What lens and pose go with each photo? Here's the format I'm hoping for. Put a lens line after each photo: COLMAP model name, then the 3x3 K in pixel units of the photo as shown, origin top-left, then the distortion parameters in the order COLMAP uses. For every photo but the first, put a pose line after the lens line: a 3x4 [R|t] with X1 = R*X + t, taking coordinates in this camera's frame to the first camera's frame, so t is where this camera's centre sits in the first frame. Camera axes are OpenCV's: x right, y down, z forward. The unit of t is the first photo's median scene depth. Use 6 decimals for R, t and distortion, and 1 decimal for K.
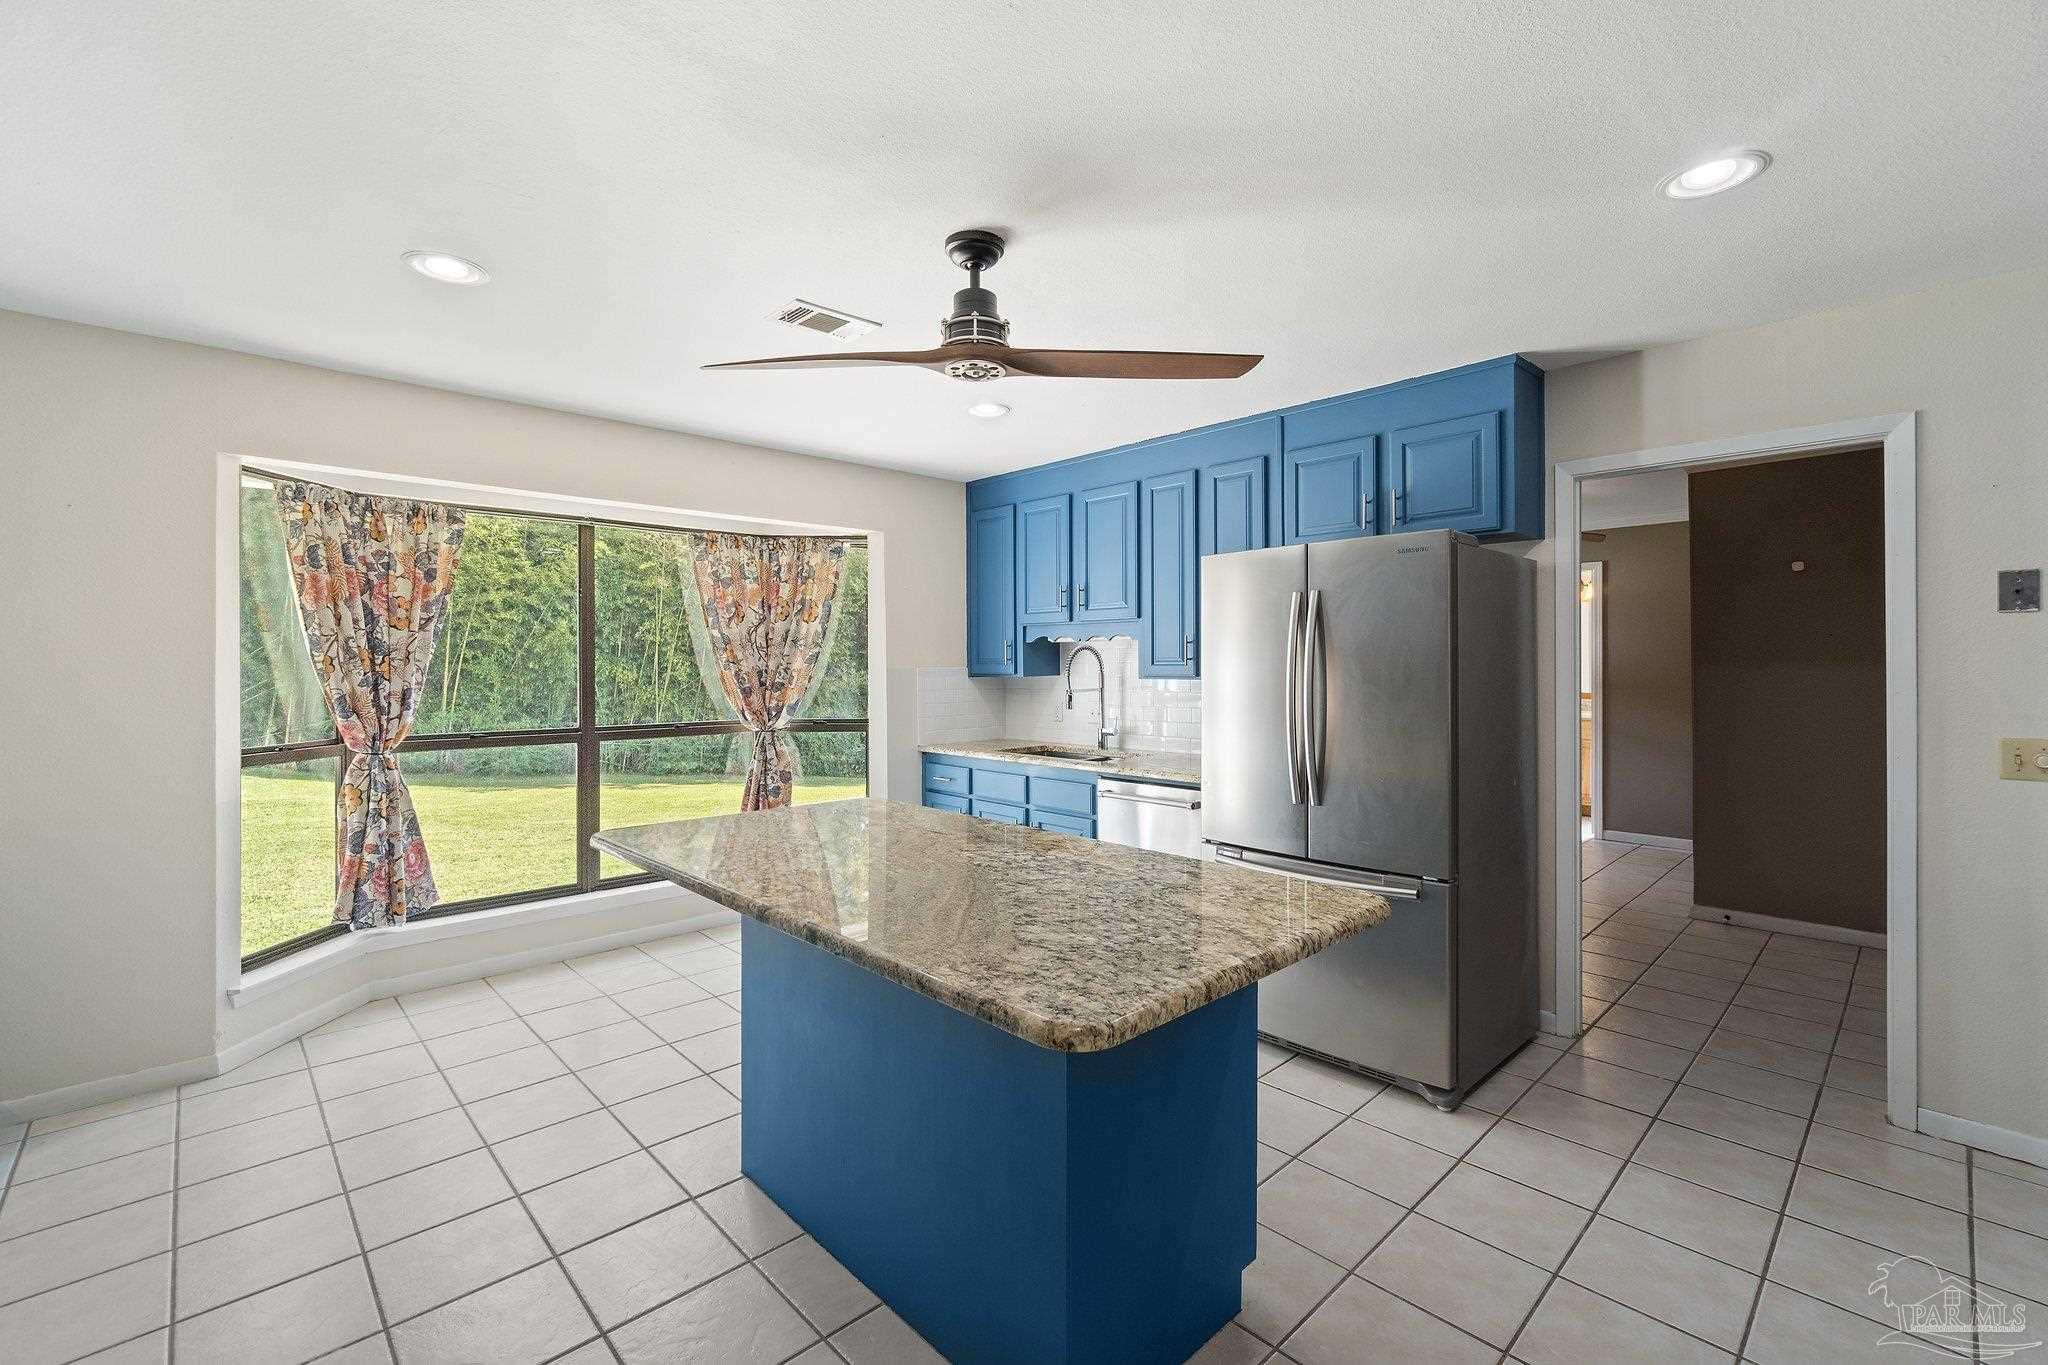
lens RADIAL K [[875.9, 0, 1017.8], [0, 875.9, 670.3], [0, 0, 1]] dist [-0.012329, 0.001800]
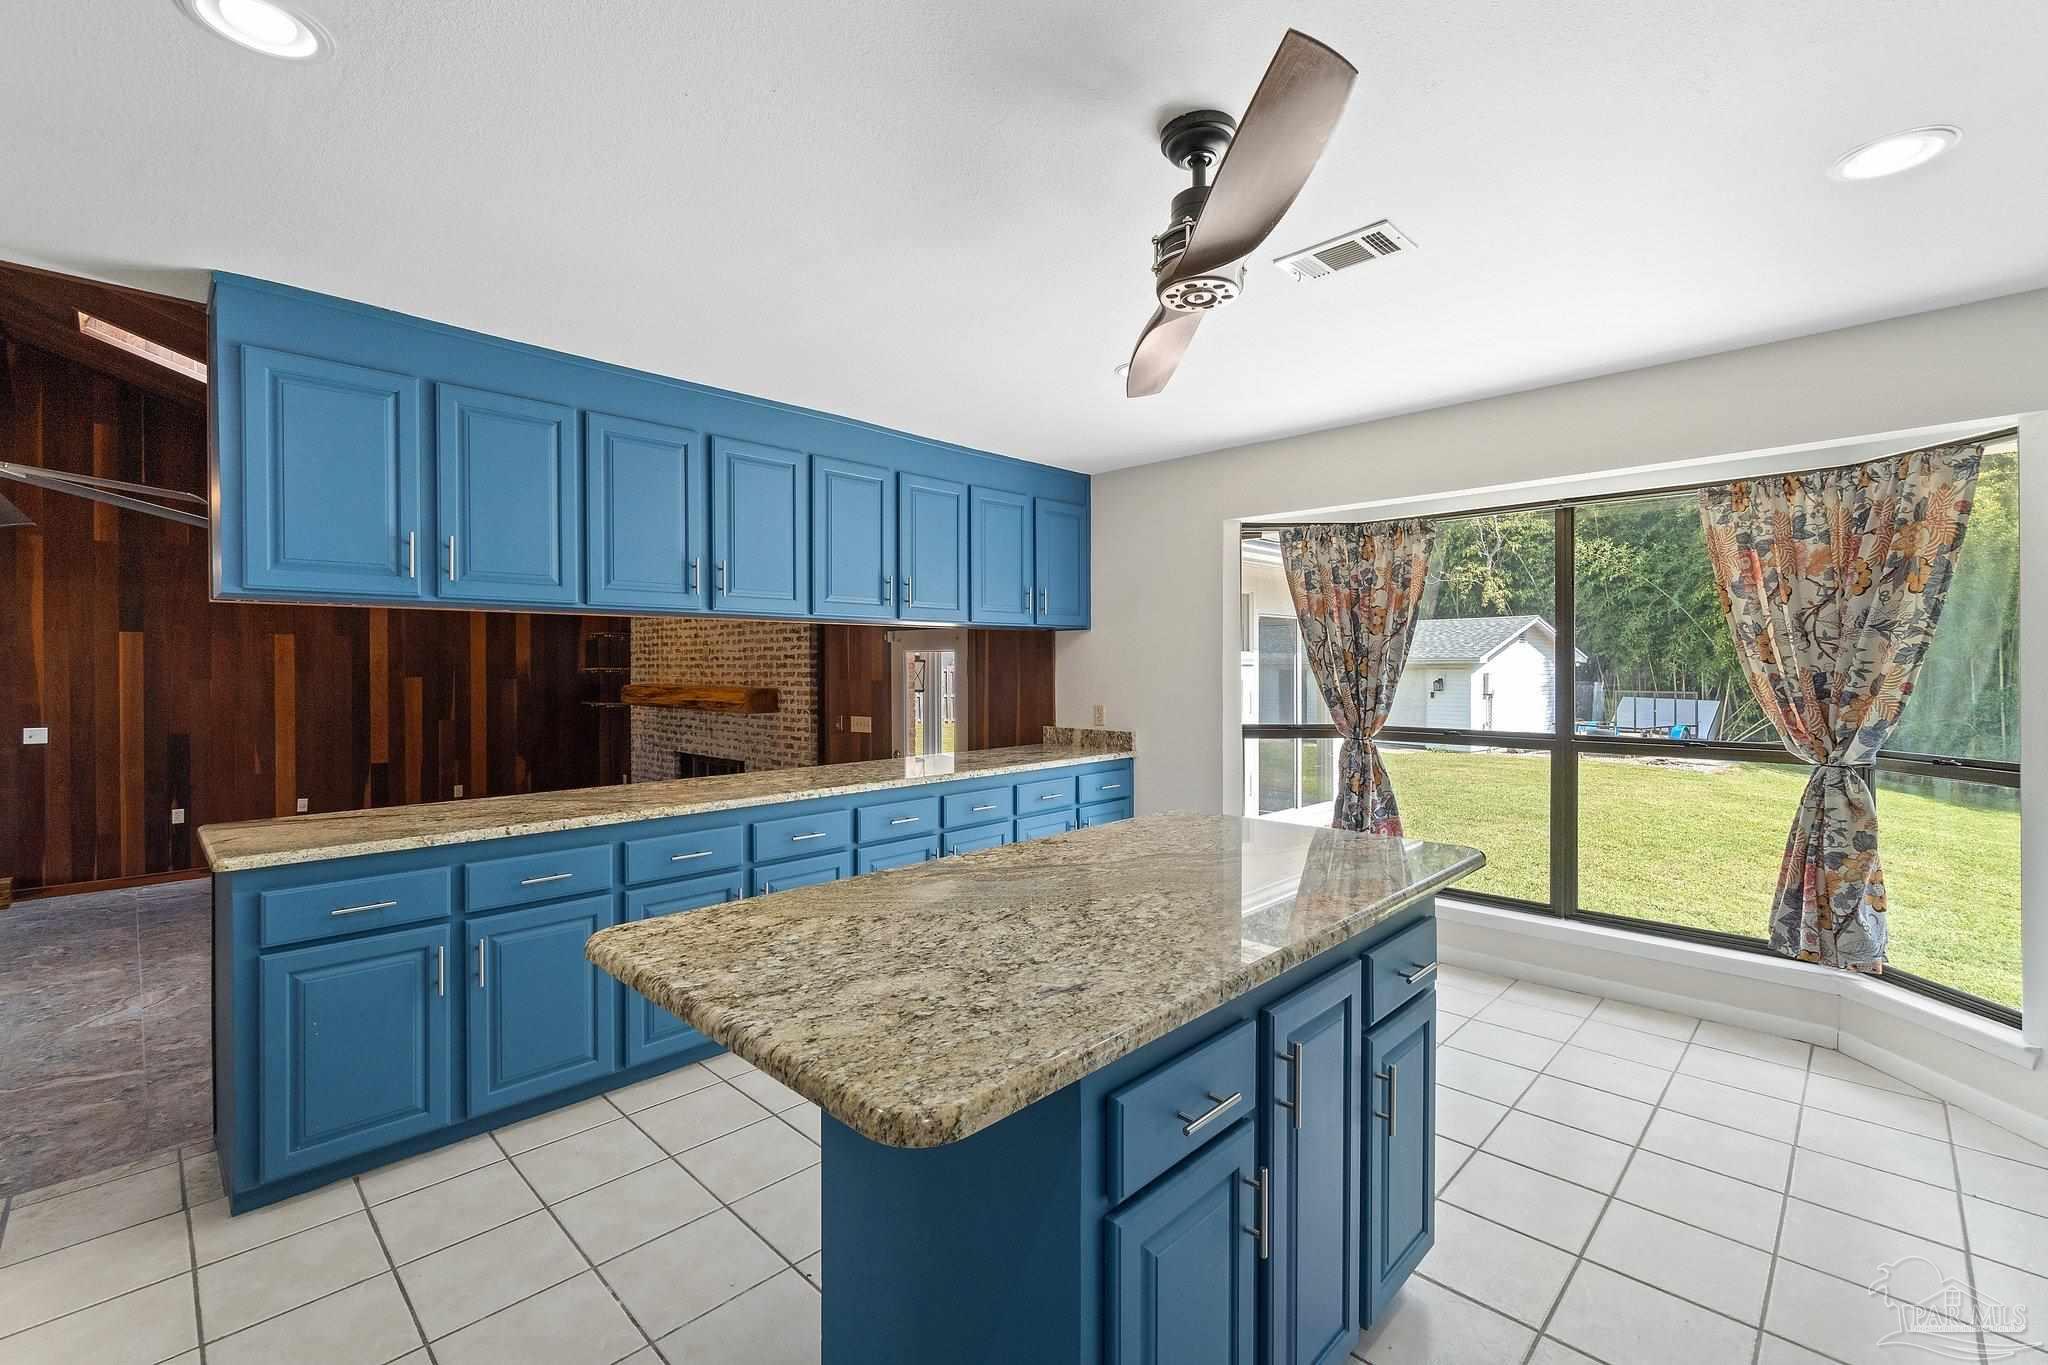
lens RADIAL K [[875.9, 0, 1028.3], [0, 875.9, 675.1], [0, 0, 1]] dist [-0.012329, 0.001800]
pose [[0.045722, 0.013162, -0.998868, 0.414938], [-0.004152, 0.999907, 0.012986, -0.005269], [0.998946, 0.003554, 0.045772, 0.458672]]
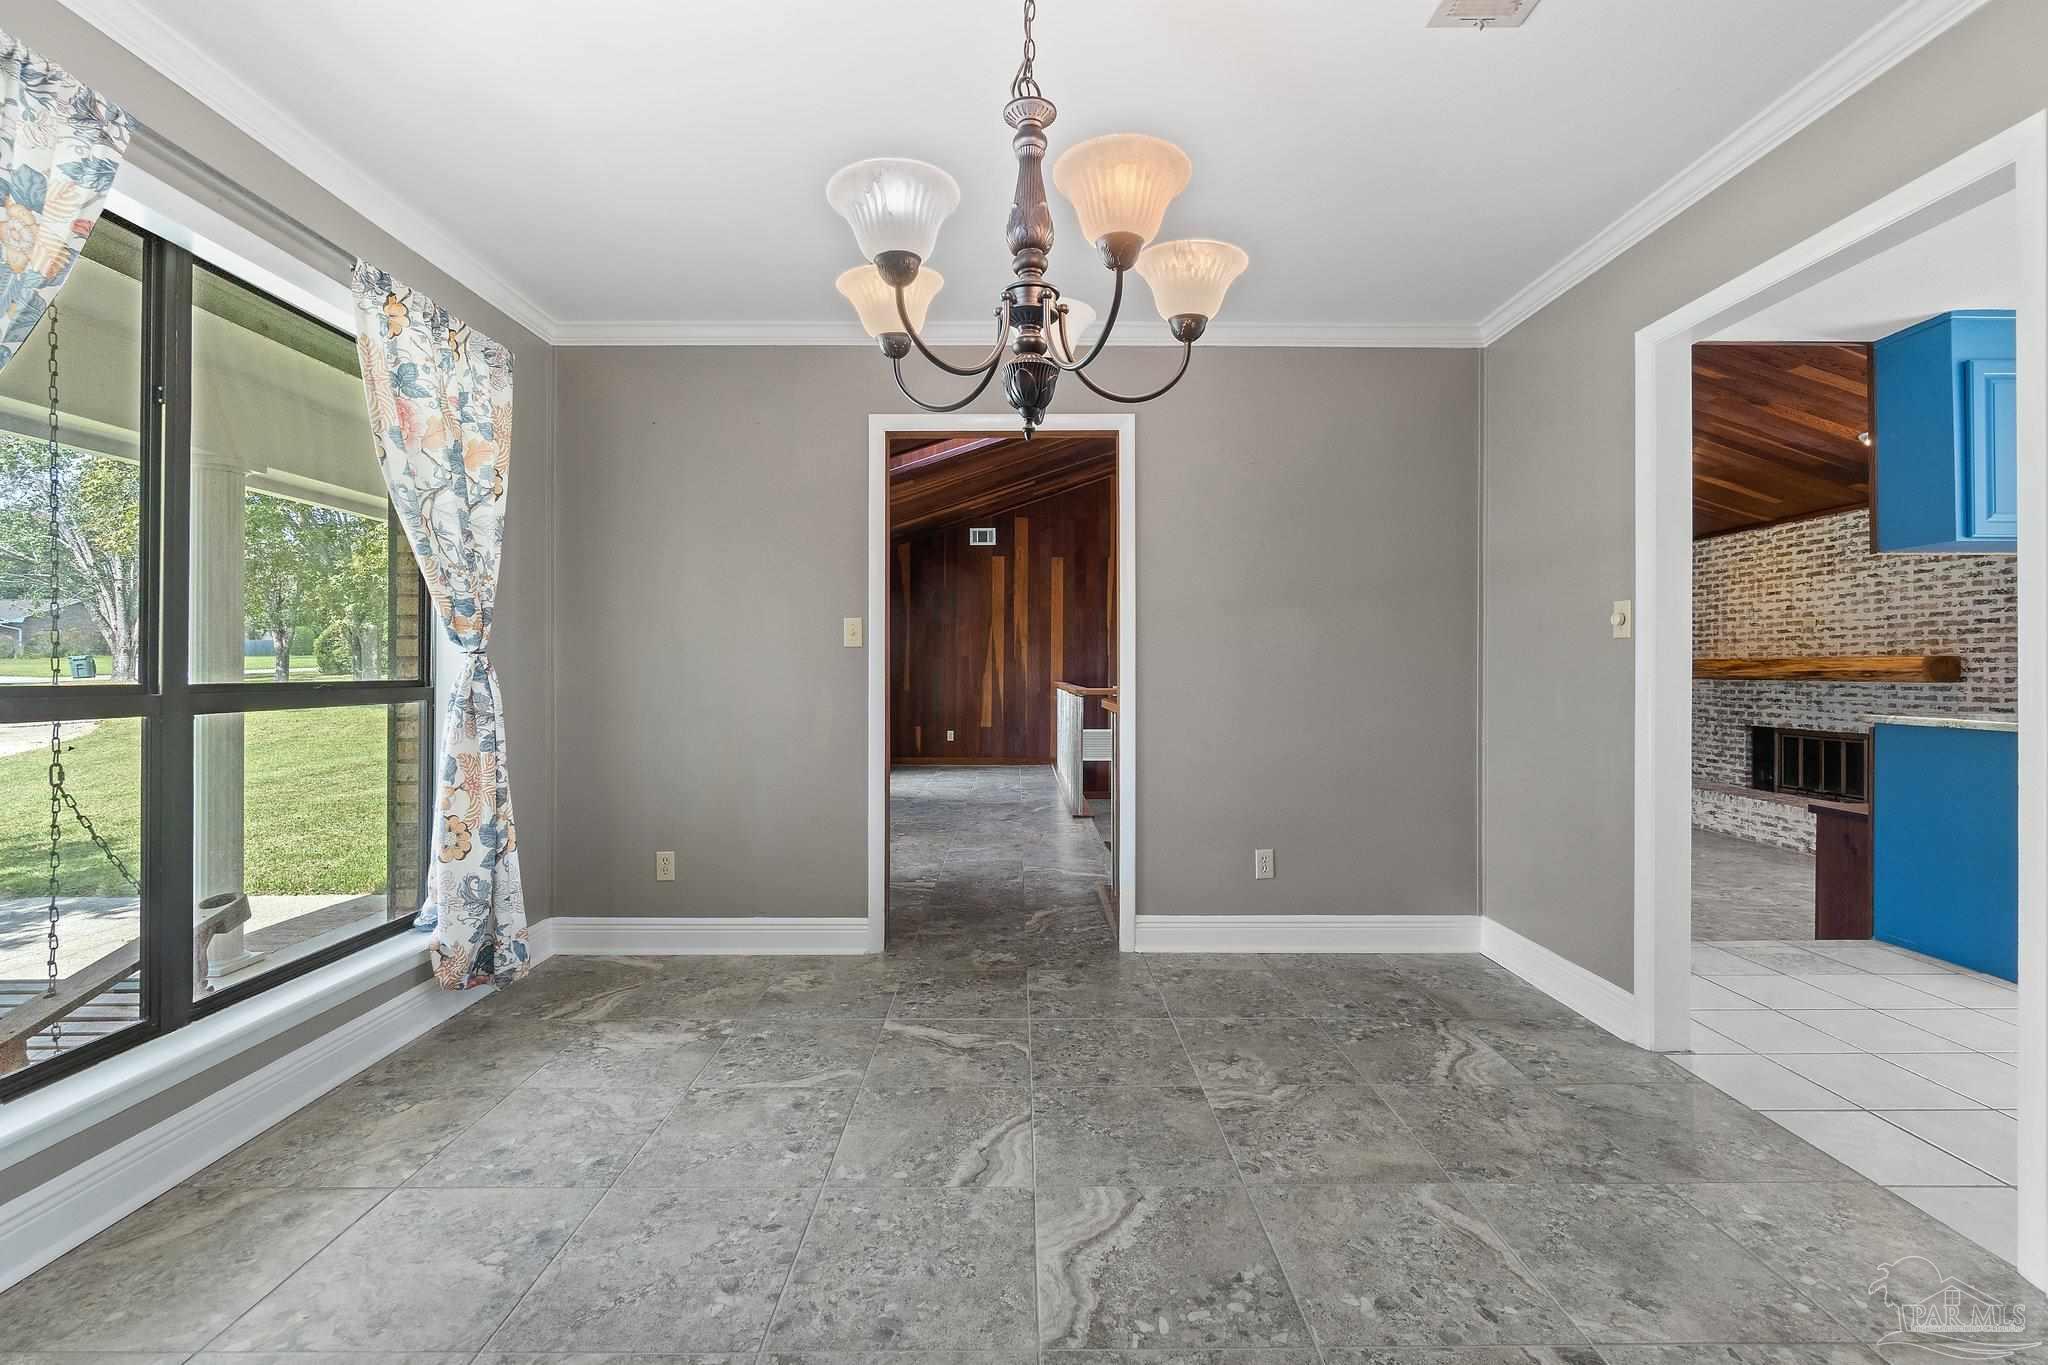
lens RADIAL K [[875.9, 0, 1023.9], [0, 875.9, 672.0], [0, 0, 1]] dist [-0.012329, 0.001800]
pose [[-0.682311, 0.004639, -0.731047, 1.019781], [-0.001545, 0.999968, 0.007787, 0.069233], [0.731060, 0.006442, -0.682282, -0.166526]]
